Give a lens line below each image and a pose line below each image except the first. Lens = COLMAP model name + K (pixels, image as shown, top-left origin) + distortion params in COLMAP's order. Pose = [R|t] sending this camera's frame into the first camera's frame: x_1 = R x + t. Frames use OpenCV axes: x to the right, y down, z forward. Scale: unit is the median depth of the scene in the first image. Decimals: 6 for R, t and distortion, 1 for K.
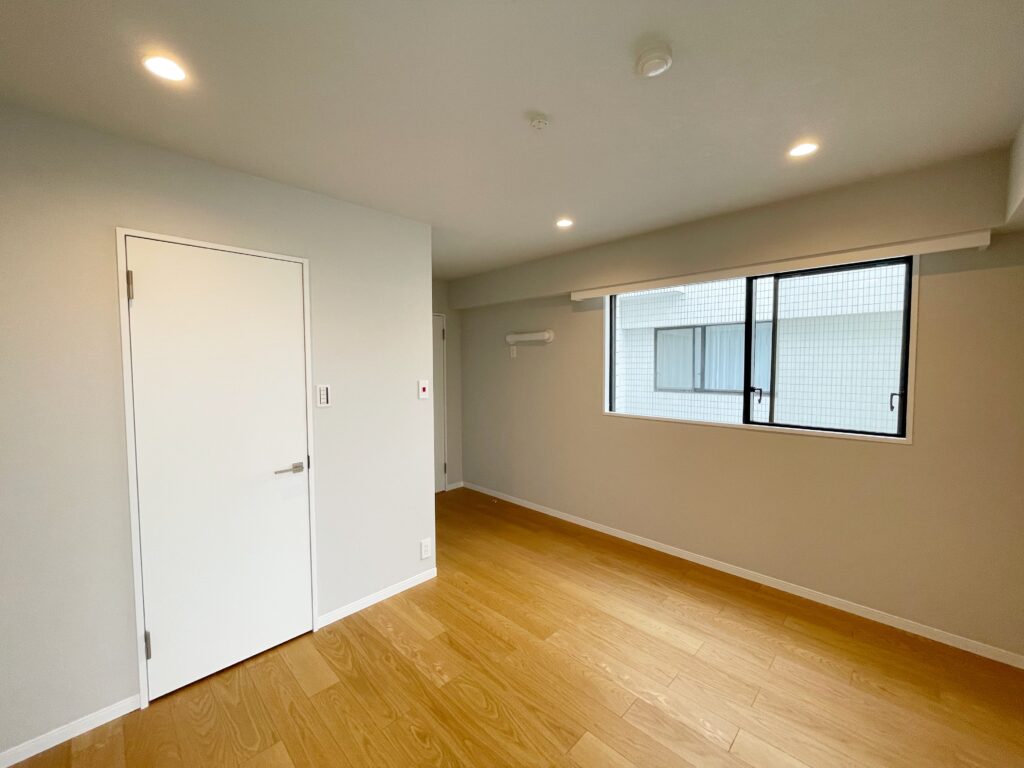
lens RADIAL K [[410.3, 0, 514.5], [0, 410.3, 382.1], [0, 0, 1]] dist [-0.003012, -0.000248]
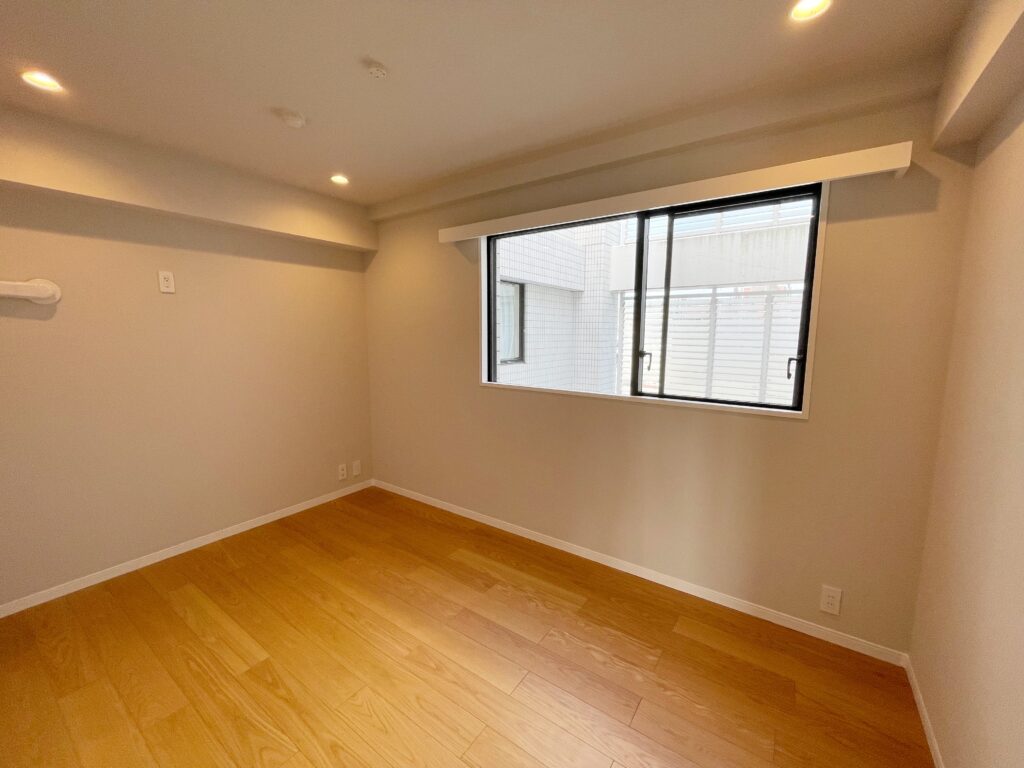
lens RADIAL K [[410.3, 0, 510.9], [0, 410.3, 384.1], [0, 0, 1]] dist [-0.003012, -0.000248]
pose [[0.989570, -0.000602, 0.144053, 0.202797], [-0.009050, 0.997756, 0.066343, 0.026209], [-0.143770, -0.066955, 0.987344, 0.214143]]
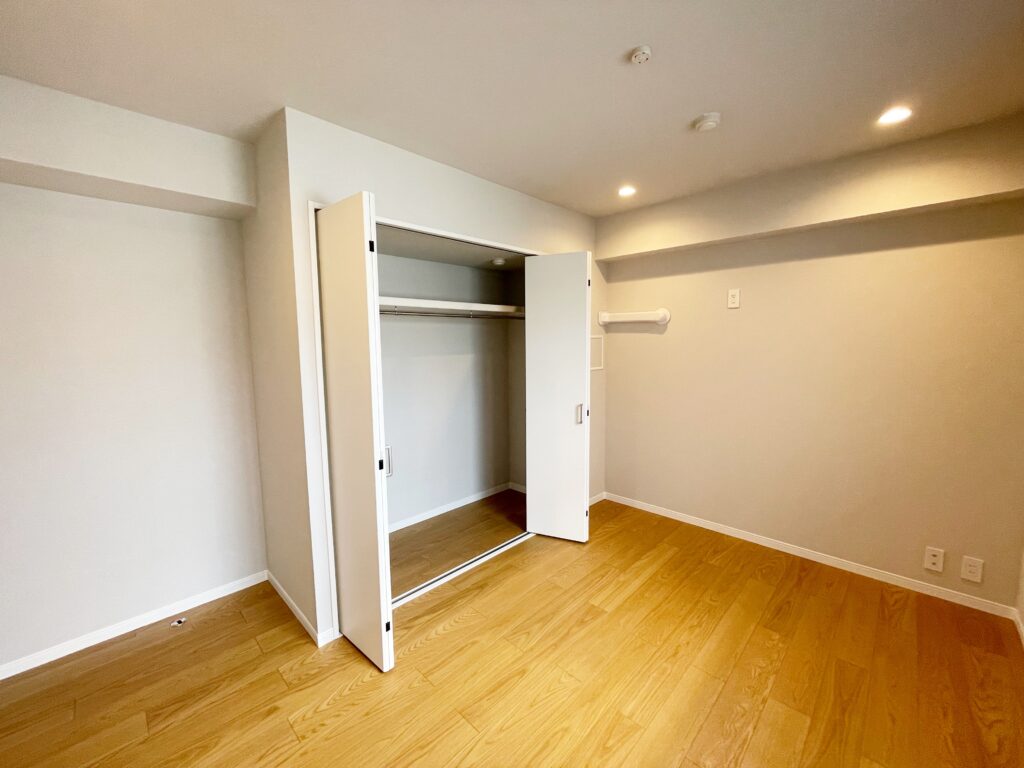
lens RADIAL K [[410.3, 0, 514.3], [0, 410.3, 386.9], [0, 0, 1]] dist [-0.003012, -0.000248]
pose [[-0.010268, 0.130649, -0.991375, 0.648718], [-0.046364, 0.990299, 0.130988, -0.020132], [0.998872, 0.047309, -0.004111, 0.689122]]
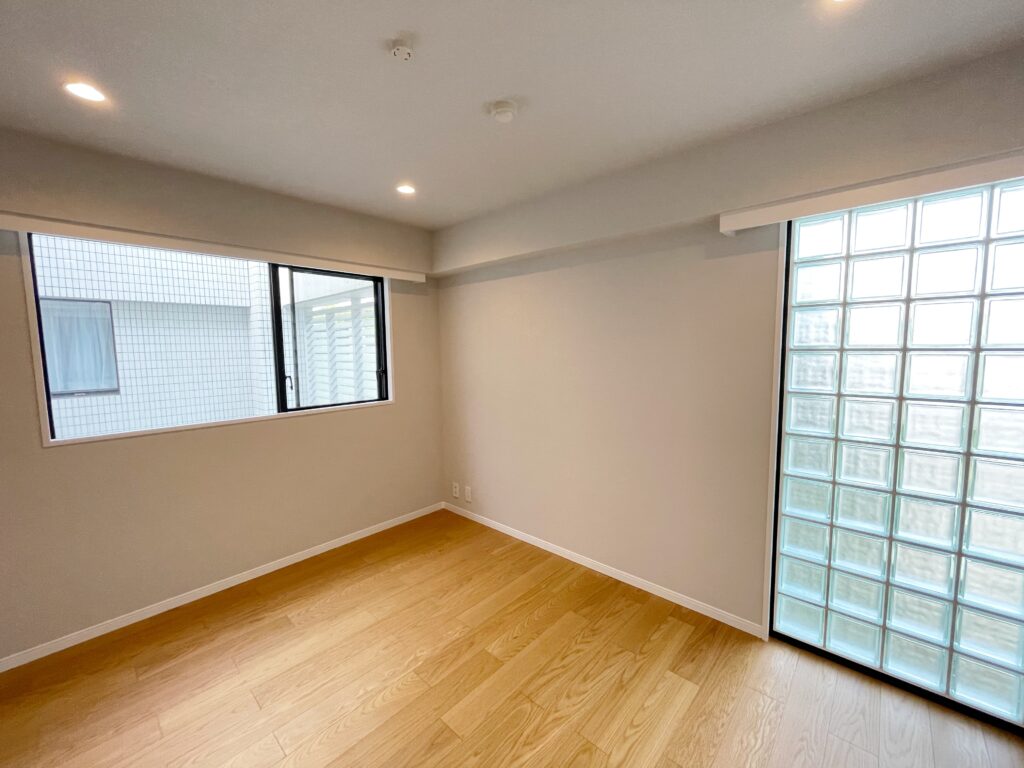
lens RADIAL K [[410.3, 0, 513.9], [0, 410.3, 383.0], [0, 0, 1]] dist [-0.003012, -0.000248]
pose [[-0.022536, -0.085955, 0.996044, -0.447699], [0.059607, 0.994409, 0.087163, -0.023661], [-0.997968, 0.061335, -0.017286, 0.468076]]
